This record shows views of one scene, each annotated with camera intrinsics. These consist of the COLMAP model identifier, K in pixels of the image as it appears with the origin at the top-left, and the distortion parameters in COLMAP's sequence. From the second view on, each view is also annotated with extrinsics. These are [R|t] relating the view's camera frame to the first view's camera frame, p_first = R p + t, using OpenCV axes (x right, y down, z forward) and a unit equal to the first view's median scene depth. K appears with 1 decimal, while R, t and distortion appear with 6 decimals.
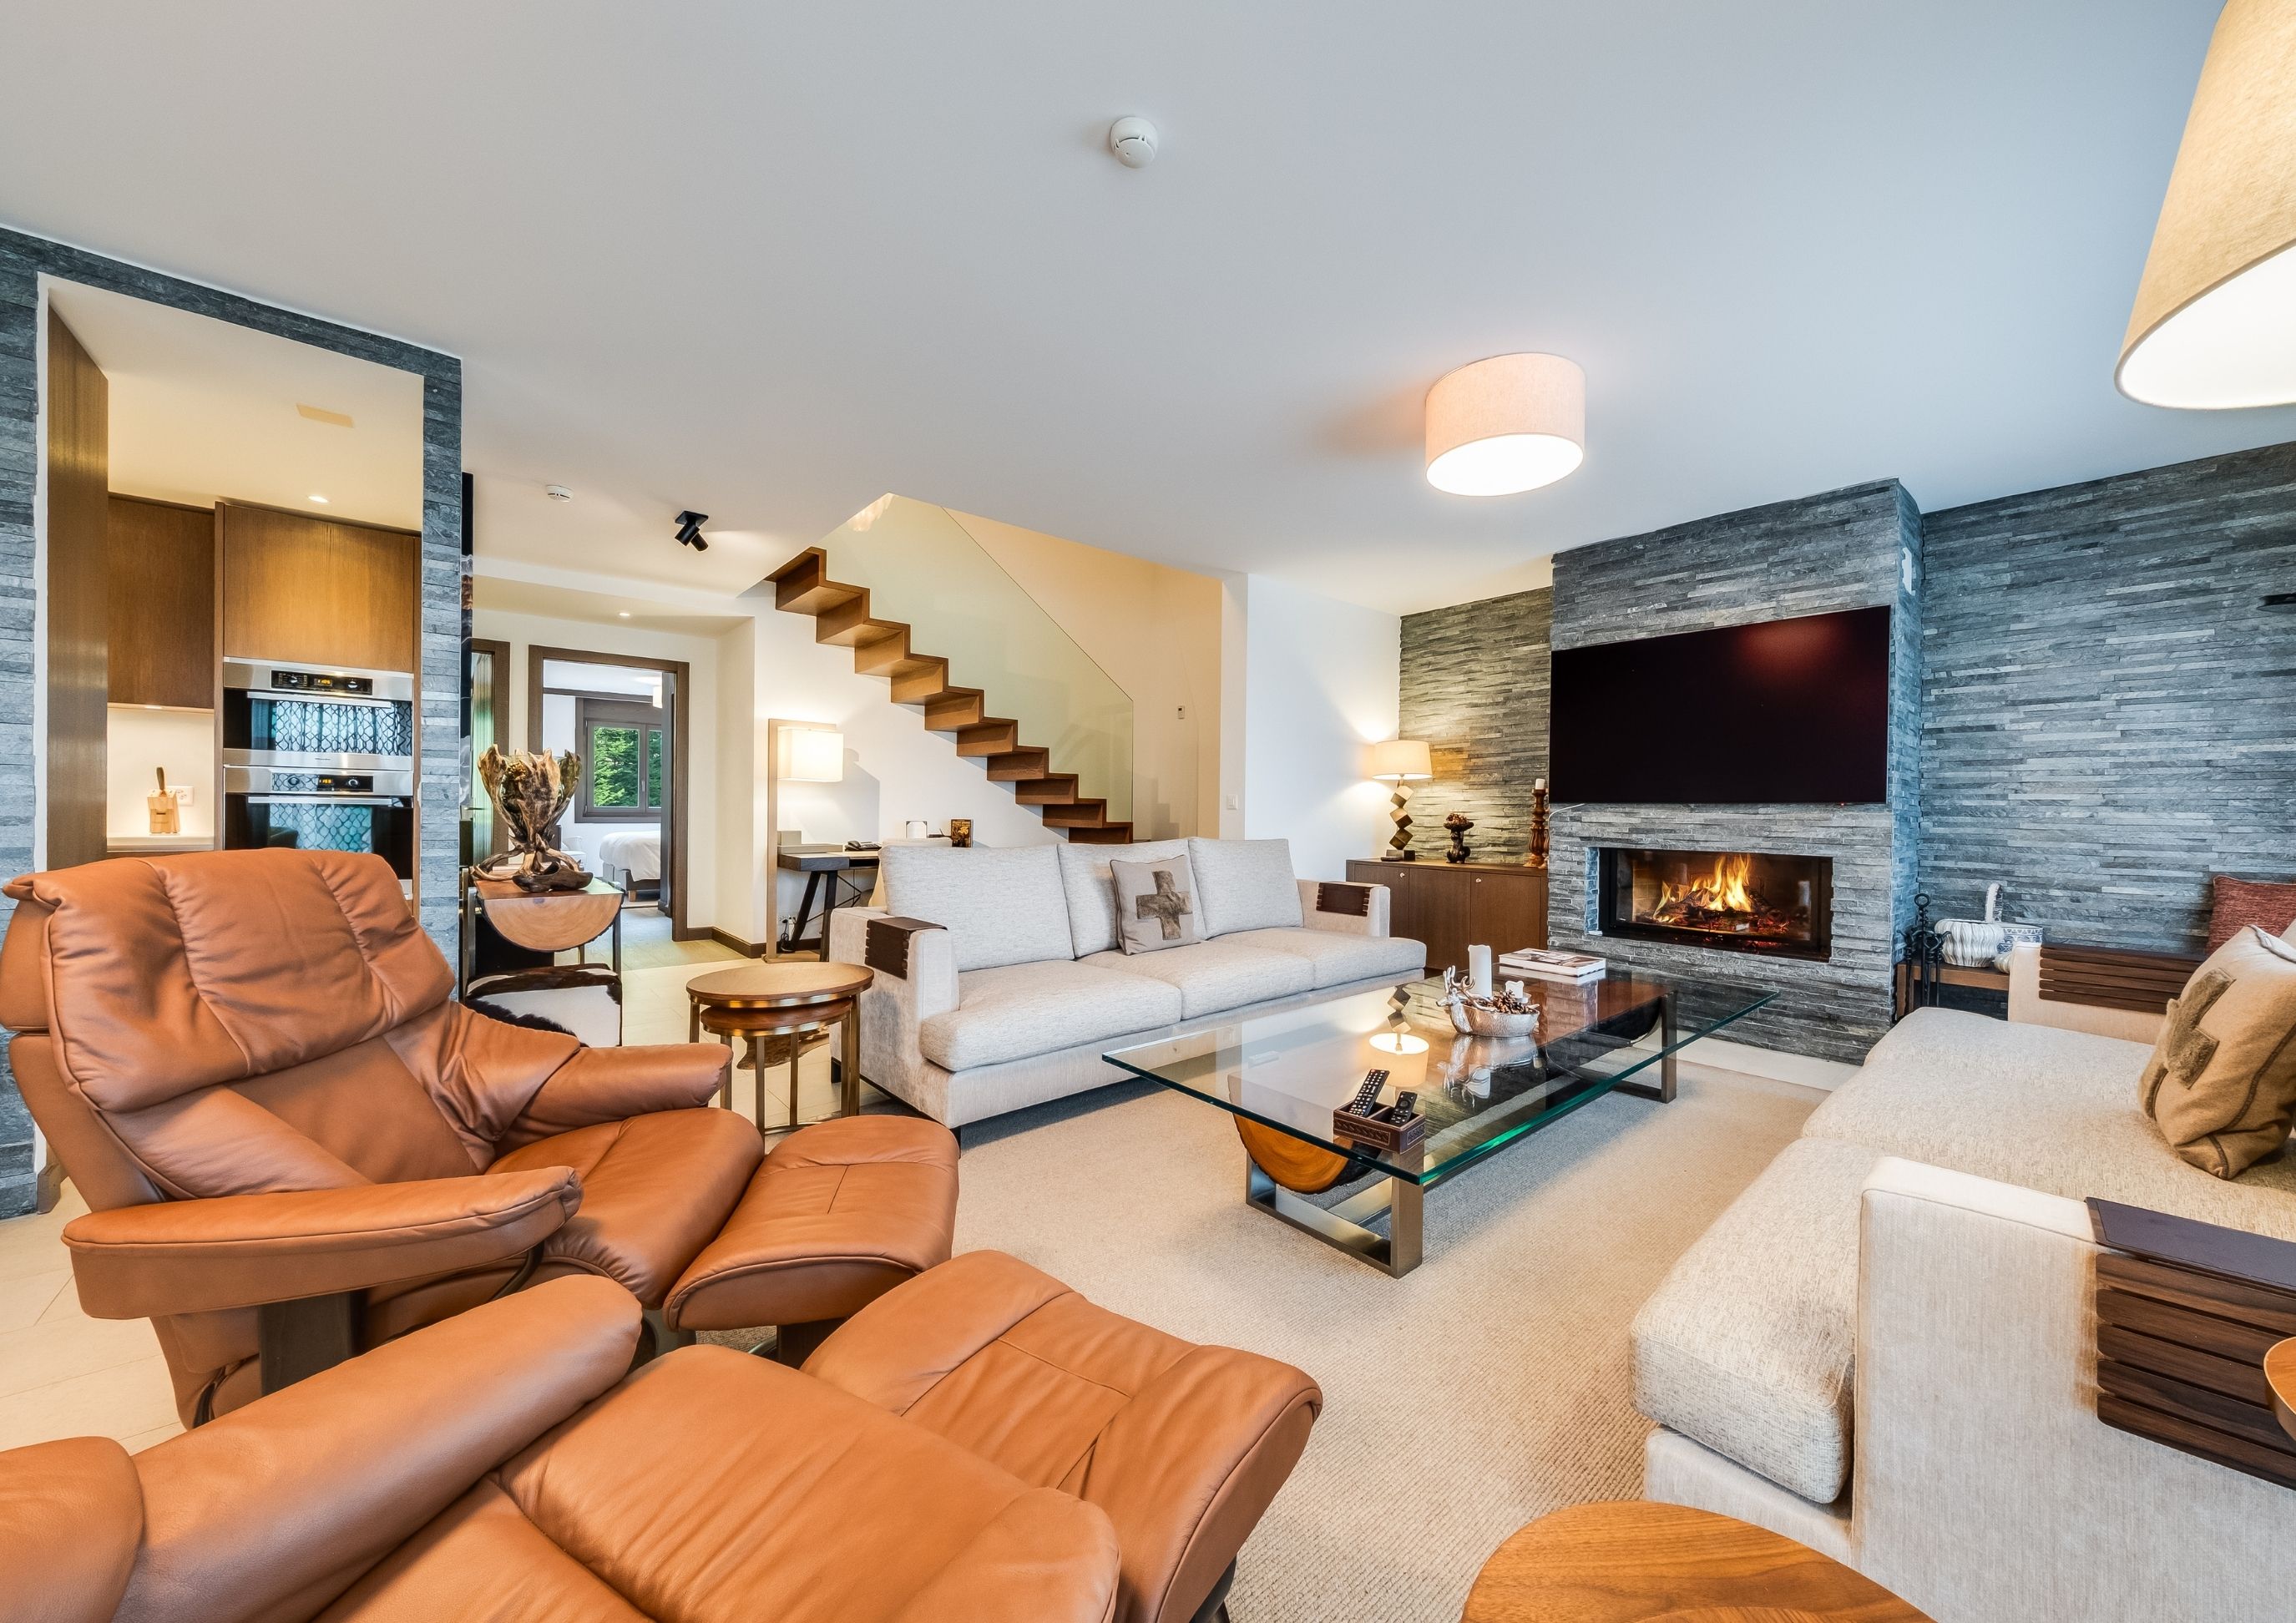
lens RADIAL K [[827.3, 0, 1225.6], [0, 827.3, 805.1], [0, 0, 1]] dist [0.000647, 0.000118]
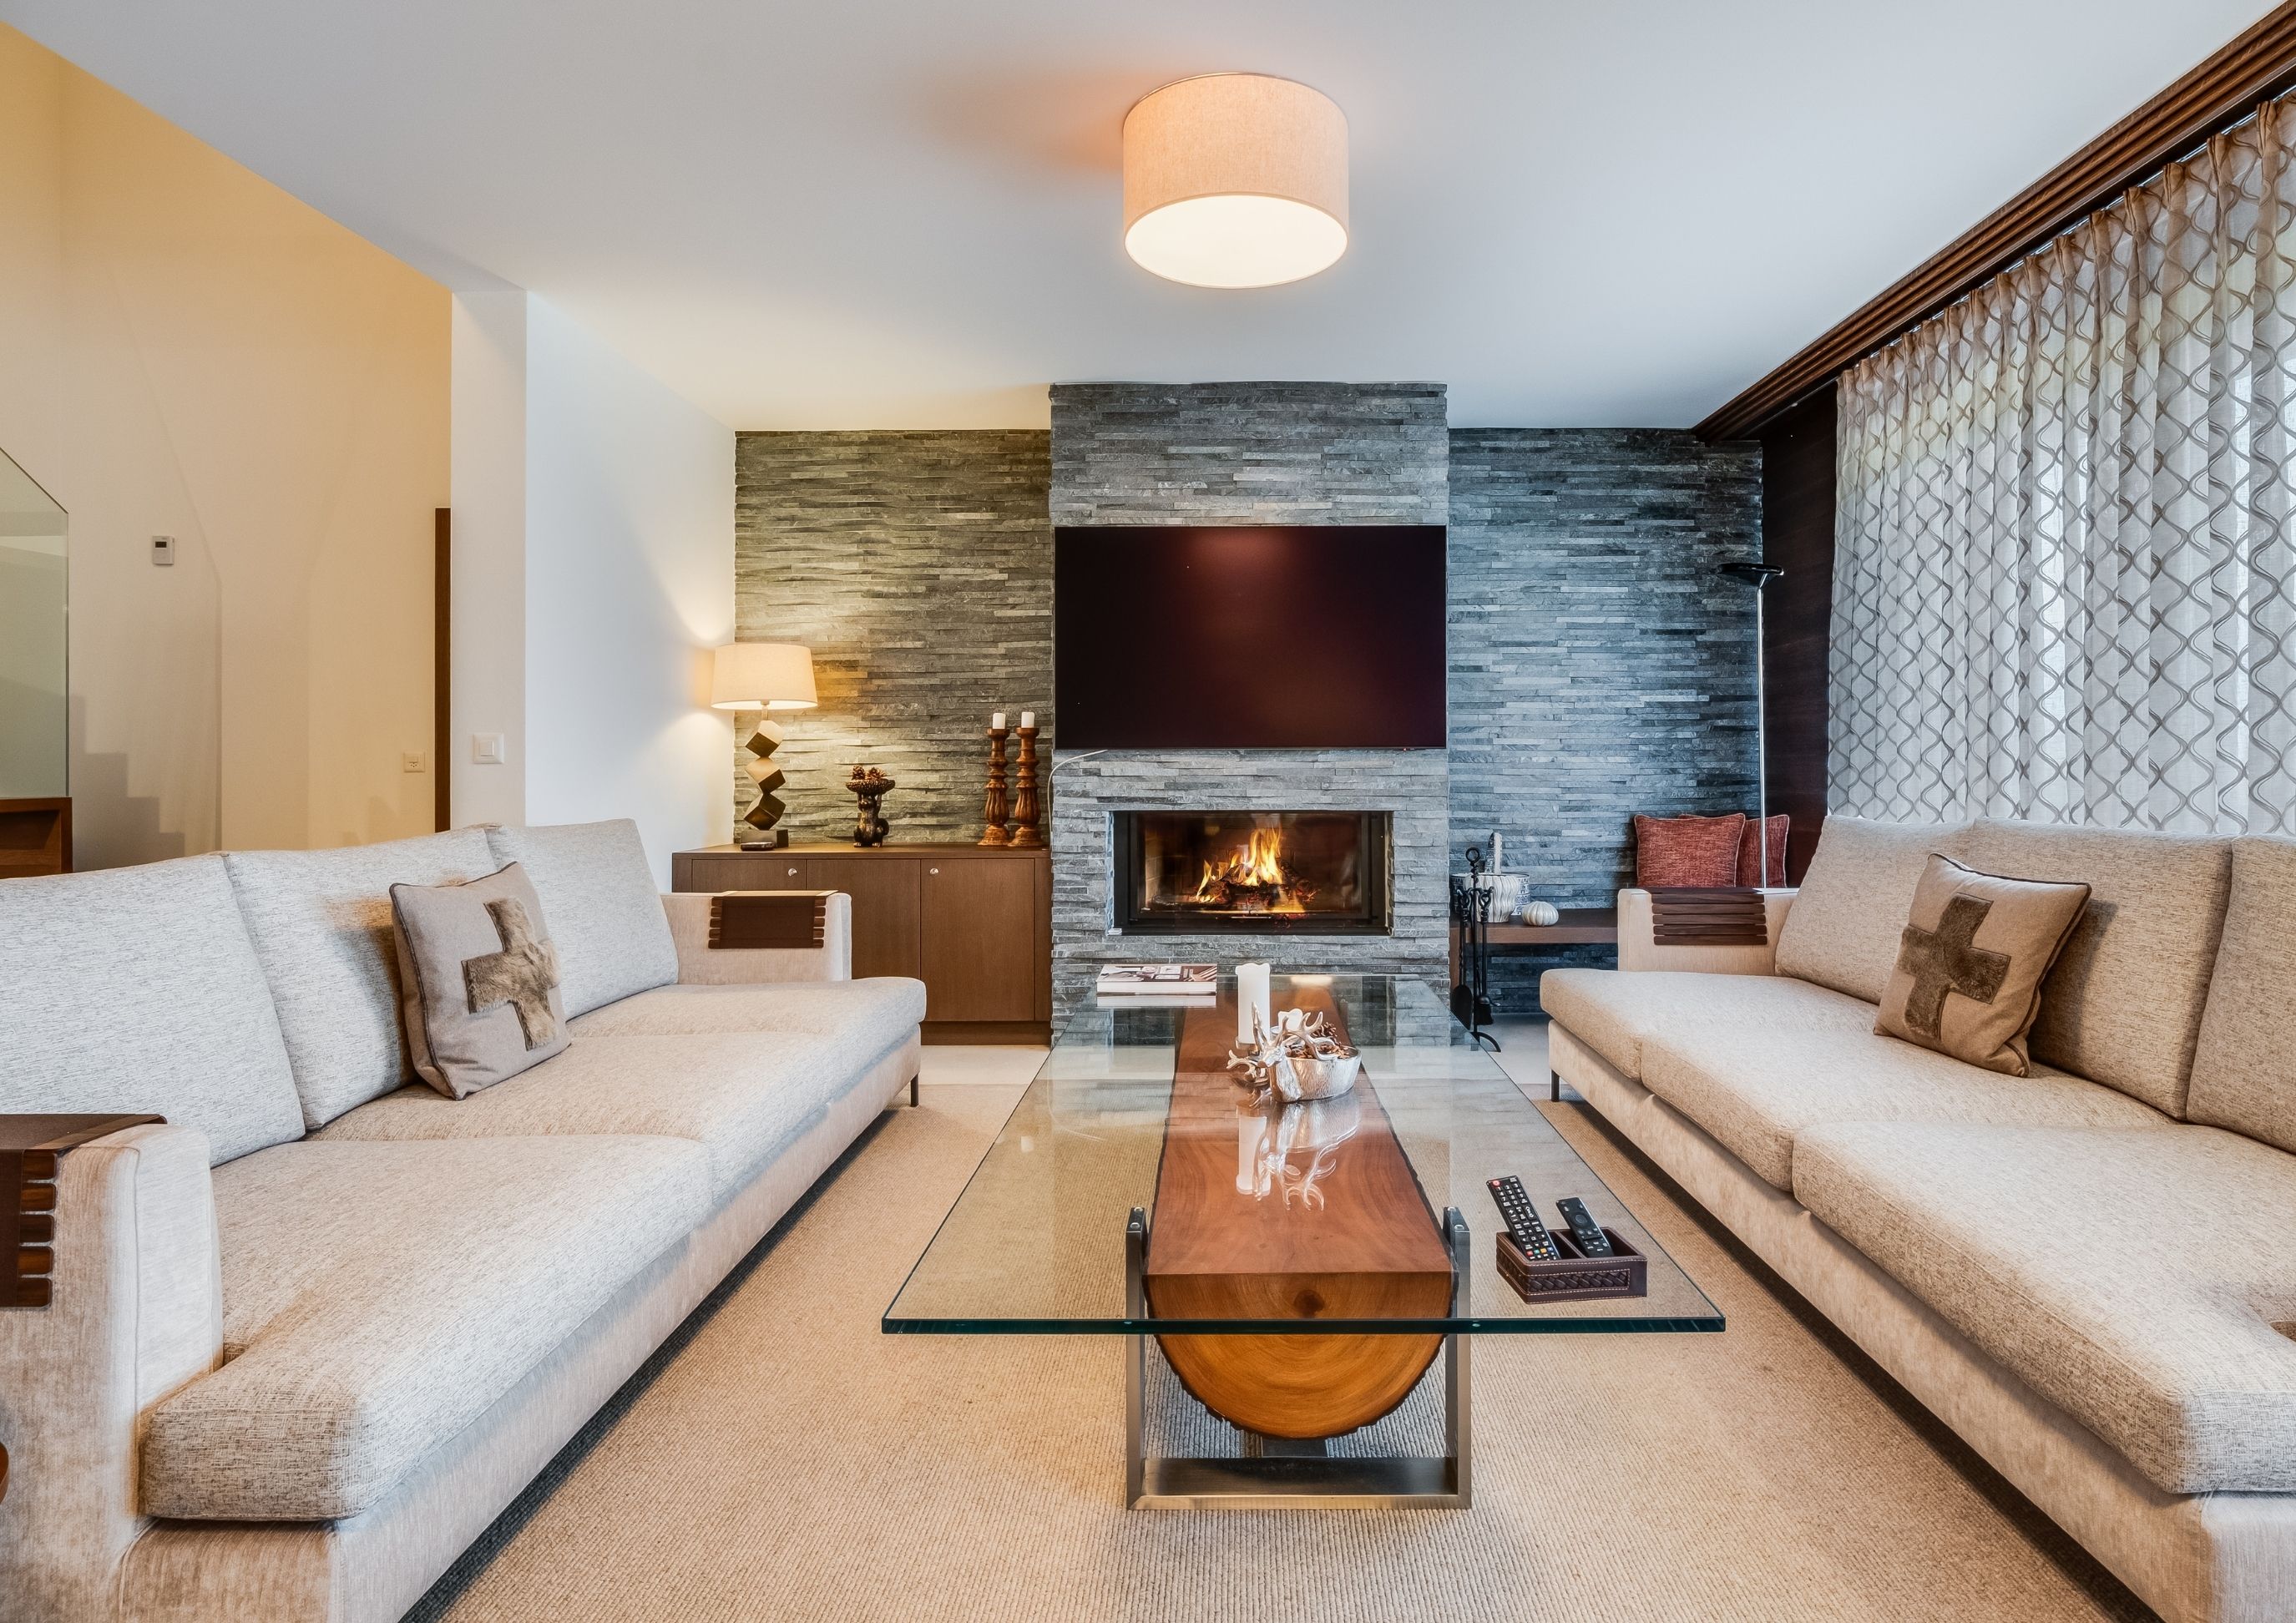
lens RADIAL K [[1238.0, 0, 1150.7], [0, 1238.0, 751.1], [0, 0, 1]] dist [0.001885, -0.000312]
pose [[0.685907, -0.003033, 0.727683, -0.357173], [0.004499, 0.999990, -0.000073, -0.000676], [-0.727675, 0.003324, 0.685914, 0.295038]]
